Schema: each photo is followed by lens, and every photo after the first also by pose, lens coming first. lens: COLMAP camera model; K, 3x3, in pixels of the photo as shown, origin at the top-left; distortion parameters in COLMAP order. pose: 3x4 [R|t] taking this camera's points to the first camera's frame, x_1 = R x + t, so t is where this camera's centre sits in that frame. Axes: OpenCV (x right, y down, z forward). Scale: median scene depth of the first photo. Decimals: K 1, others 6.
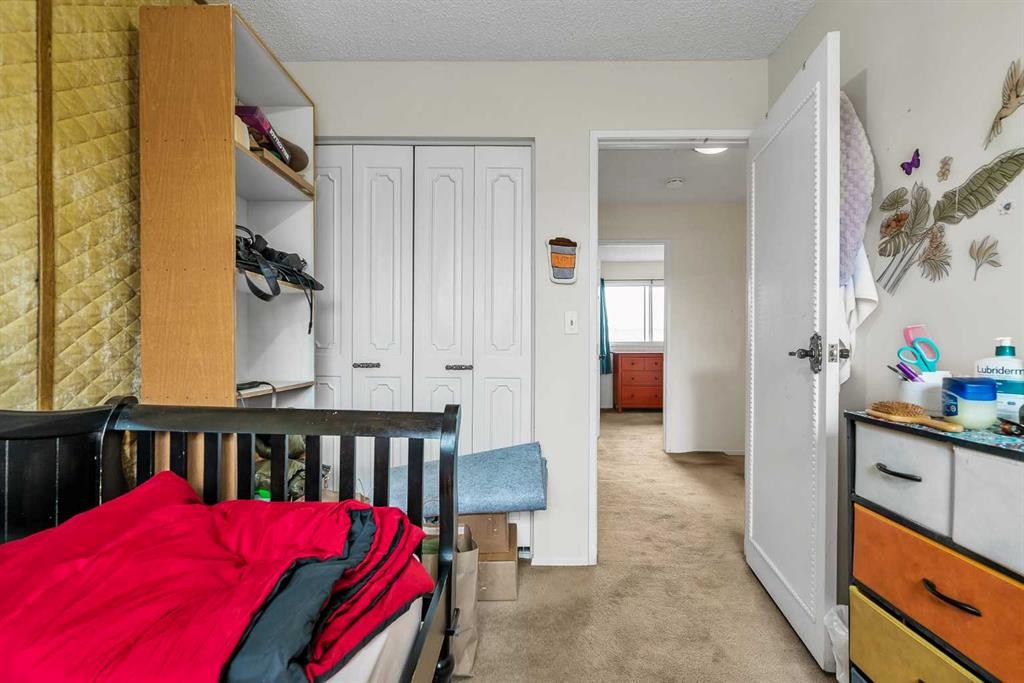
lens RADIAL K [[443.0, 0, 513.2], [0, 443.0, 343.2], [0, 0, 1]] dist [-0.003169, -0.001942]
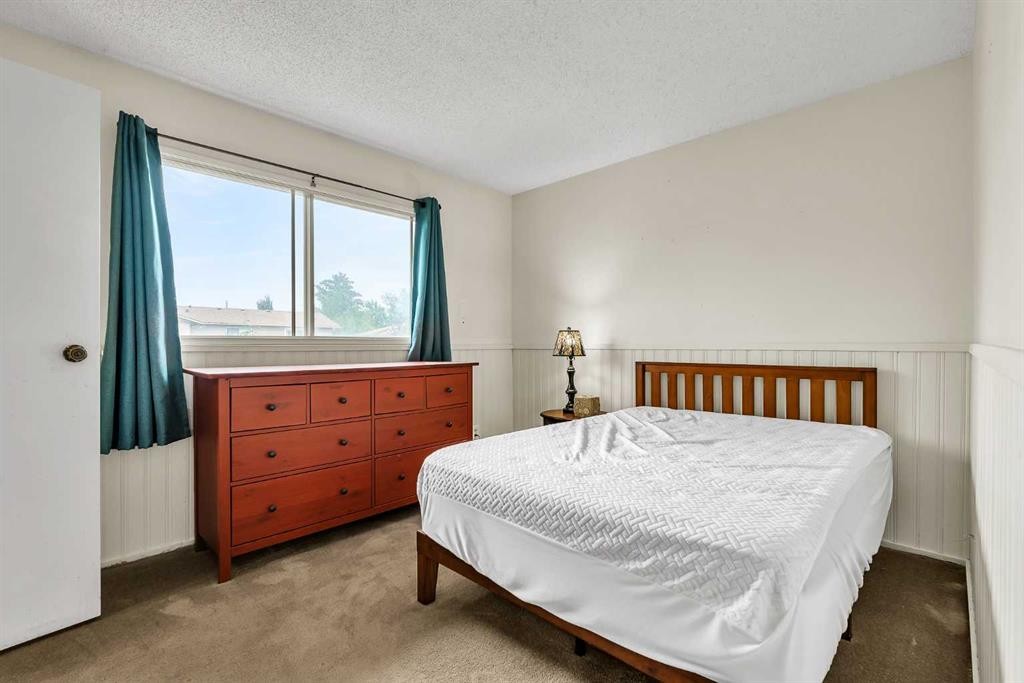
lens RADIAL K [[443.0, 0, 512.3], [0, 443.0, 343.9], [0, 0, 1]] dist [-0.003169, -0.001942]
pose [[0.665886, -0.006237, 0.746028, 0.143216], [0.002755, 0.999979, 0.005901, 0.000648], [-0.746049, -0.001874, 0.665889, 0.629927]]
